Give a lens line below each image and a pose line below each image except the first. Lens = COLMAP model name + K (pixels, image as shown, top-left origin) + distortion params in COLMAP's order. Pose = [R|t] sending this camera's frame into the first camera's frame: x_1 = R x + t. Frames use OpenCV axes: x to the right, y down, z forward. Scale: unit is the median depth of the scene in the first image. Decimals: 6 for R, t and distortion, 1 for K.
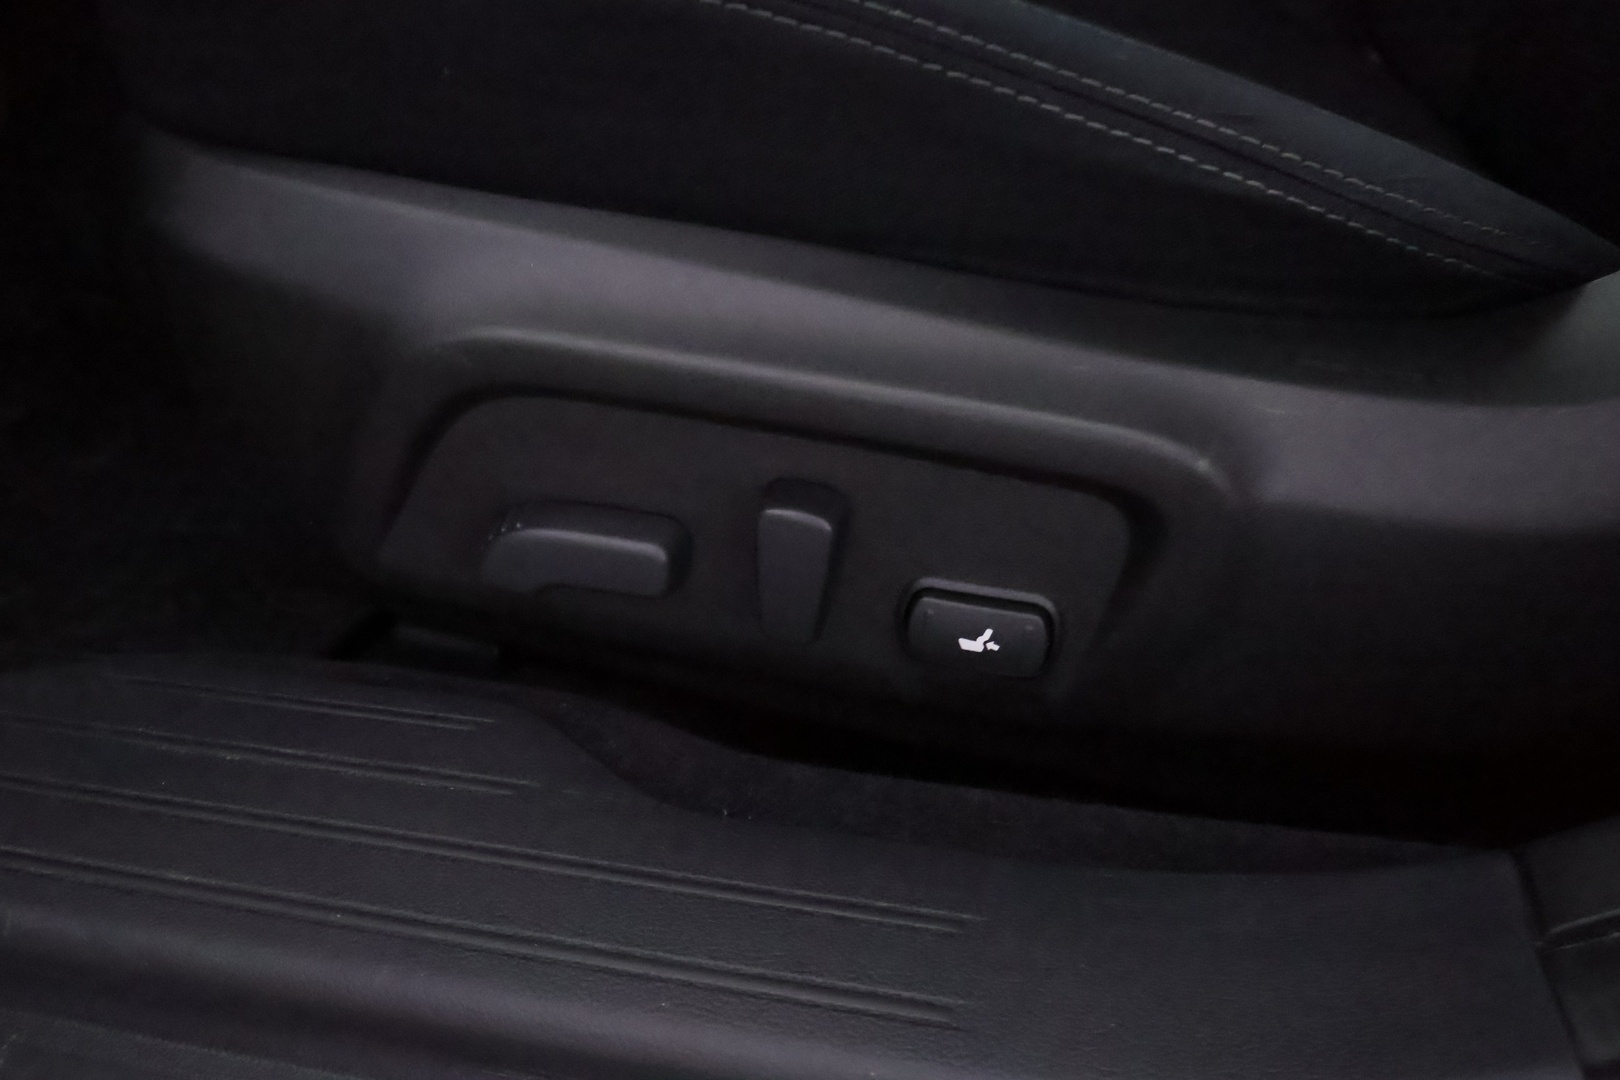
lens RADIAL K [[1308.3, 0, 810.0], [0, 1308.3, 540.0], [0, 0, 1]] dist [0.001375, 0.000622]
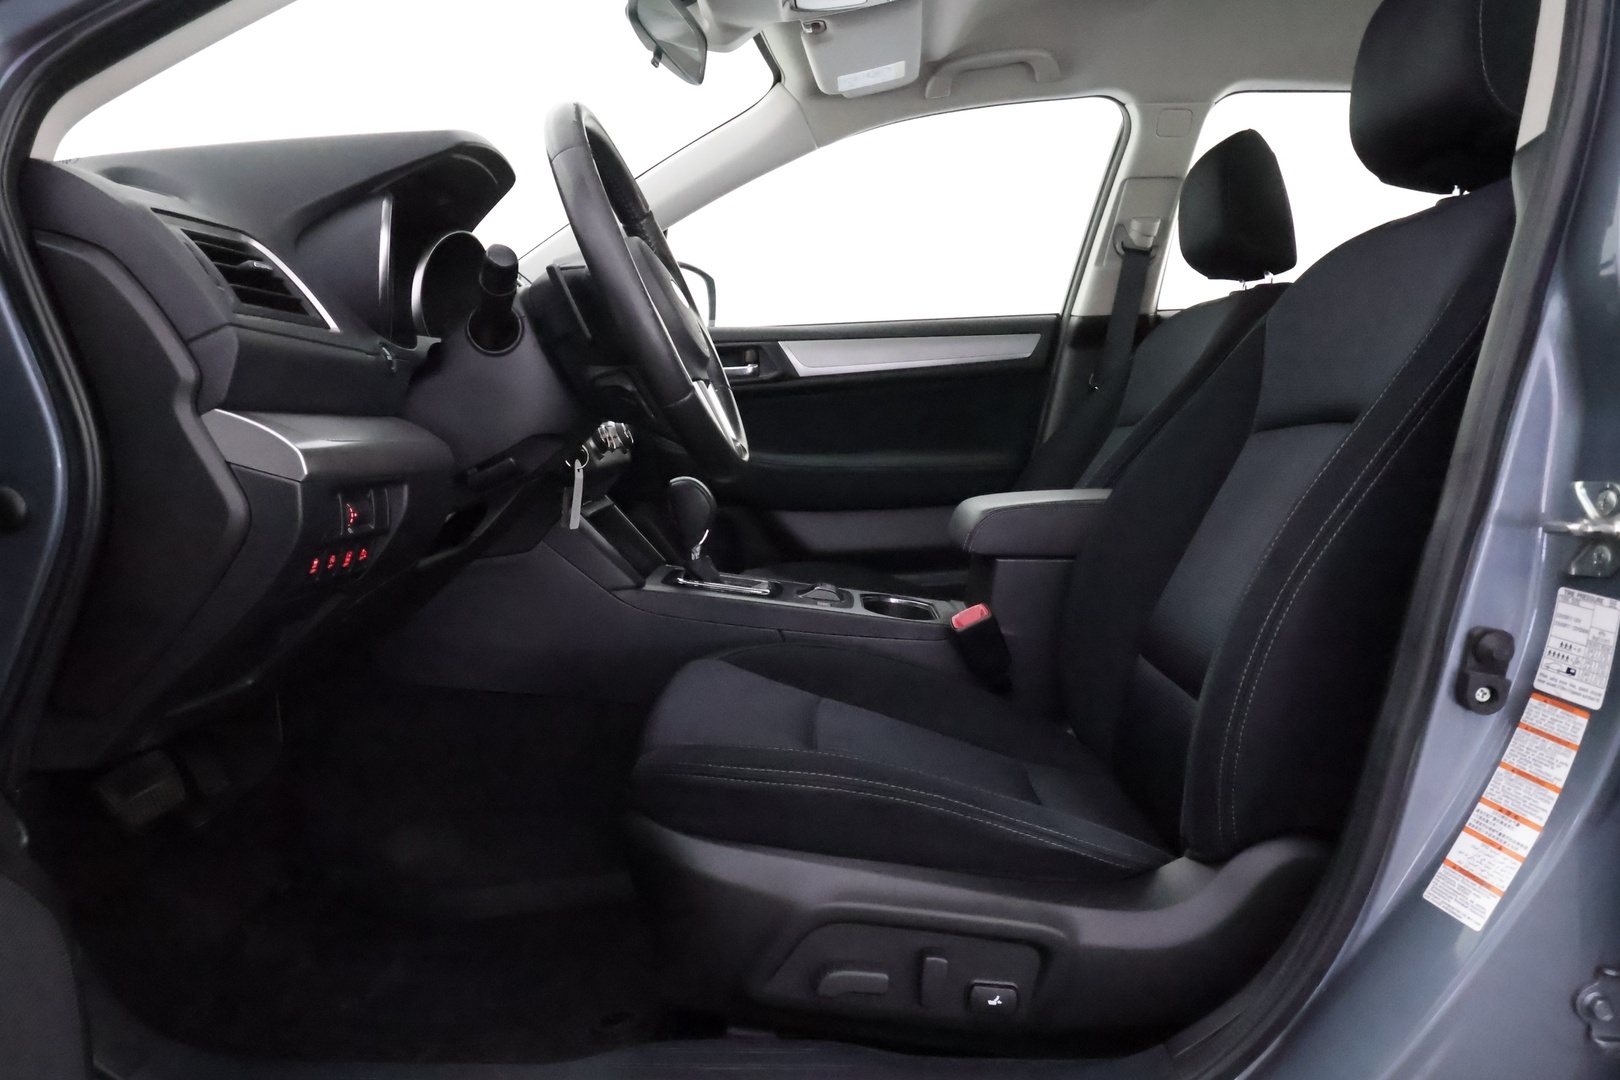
lens RADIAL K [[1171.9, 0, 810.0], [0, 1171.9, 540.0], [0, 0, 1]] dist [-0.001925, 0.005740]
pose [[0.980942, -0.001326, 0.194294, -0.807316], [0.075157, 0.924728, -0.373136, 0.071204], [-0.179174, 0.380627, 0.907204, -1.763020]]
